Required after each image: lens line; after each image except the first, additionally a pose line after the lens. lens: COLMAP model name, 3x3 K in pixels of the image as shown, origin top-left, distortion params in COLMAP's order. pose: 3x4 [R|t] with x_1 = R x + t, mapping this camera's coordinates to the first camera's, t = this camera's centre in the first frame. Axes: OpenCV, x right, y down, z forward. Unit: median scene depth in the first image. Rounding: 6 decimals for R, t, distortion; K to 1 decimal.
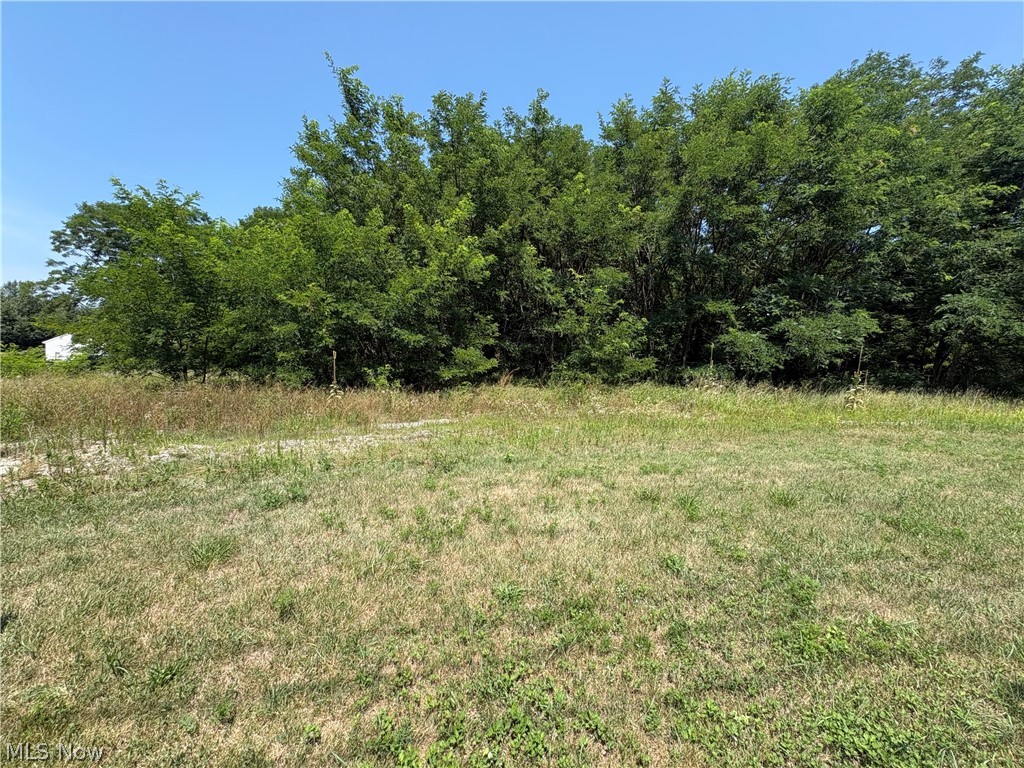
lens RADIAL K [[414.8, 0, 512.0], [0, 414.8, 384.0], [0, 0, 1]] dist [-0.001758, -0.000646]
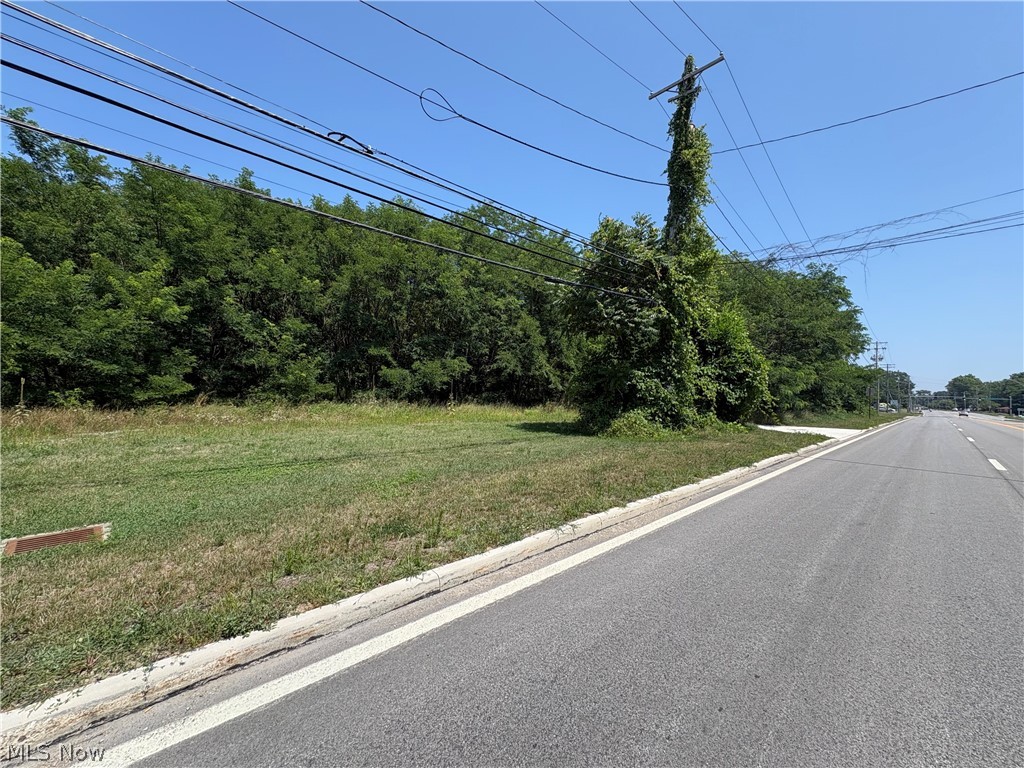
lens RADIAL K [[416.5, 0, 514.3], [0, 416.5, 391.7], [0, 0, 1]] dist [0.000674, 0.000179]
pose [[0.839542, 0.001388, 0.543293, 0.091204], [0.017180, 0.999429, -0.029102, 0.017241], [-0.543023, 0.033766, 0.839039, -0.593311]]
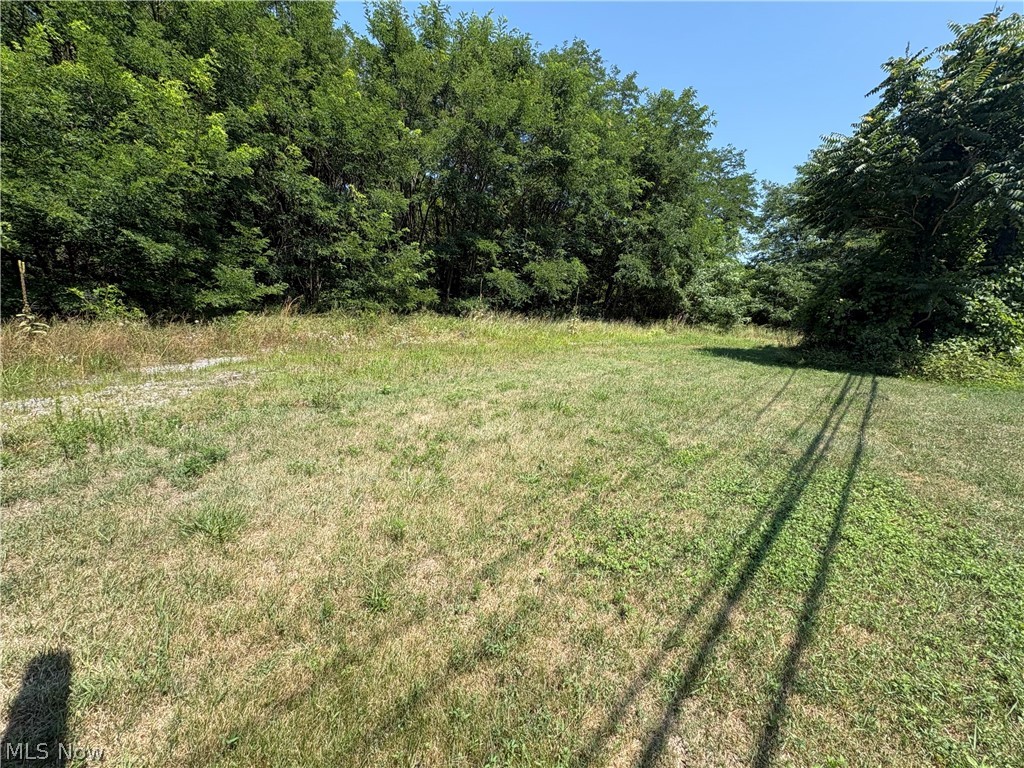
lens RADIAL K [[402.1, 0, 516.3], [0, 402.1, 392.7], [0, 0, 1]] dist [0.000309, 0.000060]
pose [[0.800857, -0.108090, 0.589020, -0.139286], [-0.008683, 0.981377, 0.191896, -0.001600], [-0.598792, -0.158796, 0.785004, 0.013330]]
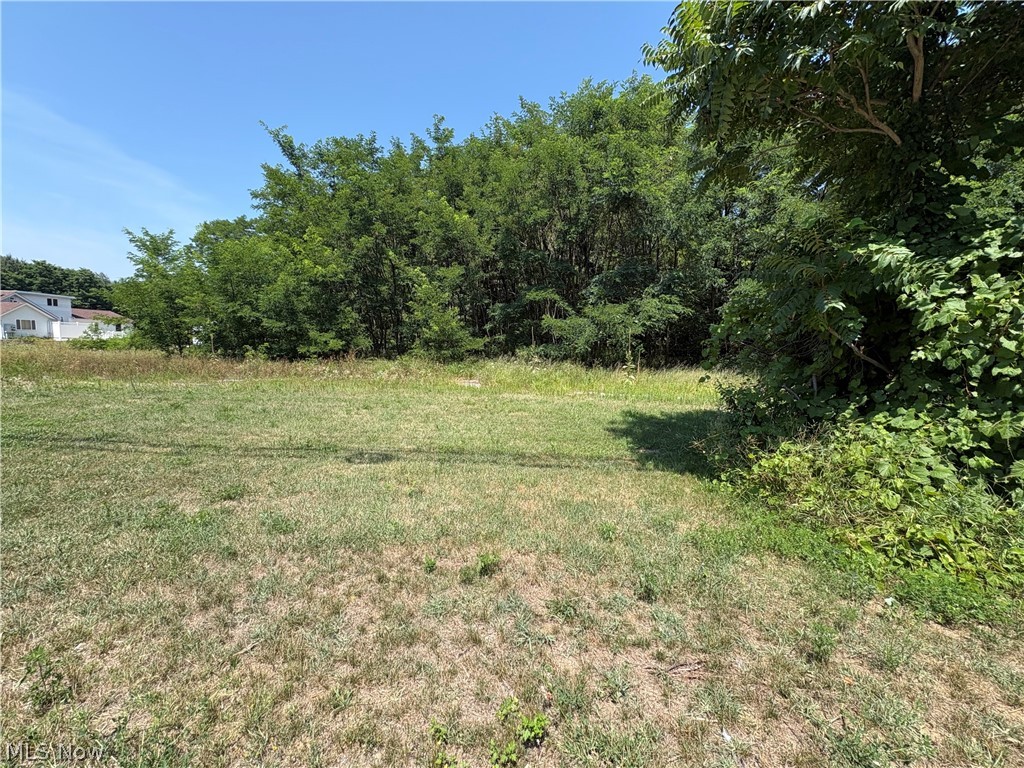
lens RADIAL K [[416.2, 0, 490.5], [0, 416.2, 388.1], [0, 0, 1]] dist [-0.019642, -0.000134]
pose [[0.964691, 0.035671, -0.260959, 0.720032], [-0.022401, 0.998309, 0.053648, 0.015010], [0.262432, -0.045908, 0.963858, -0.189987]]
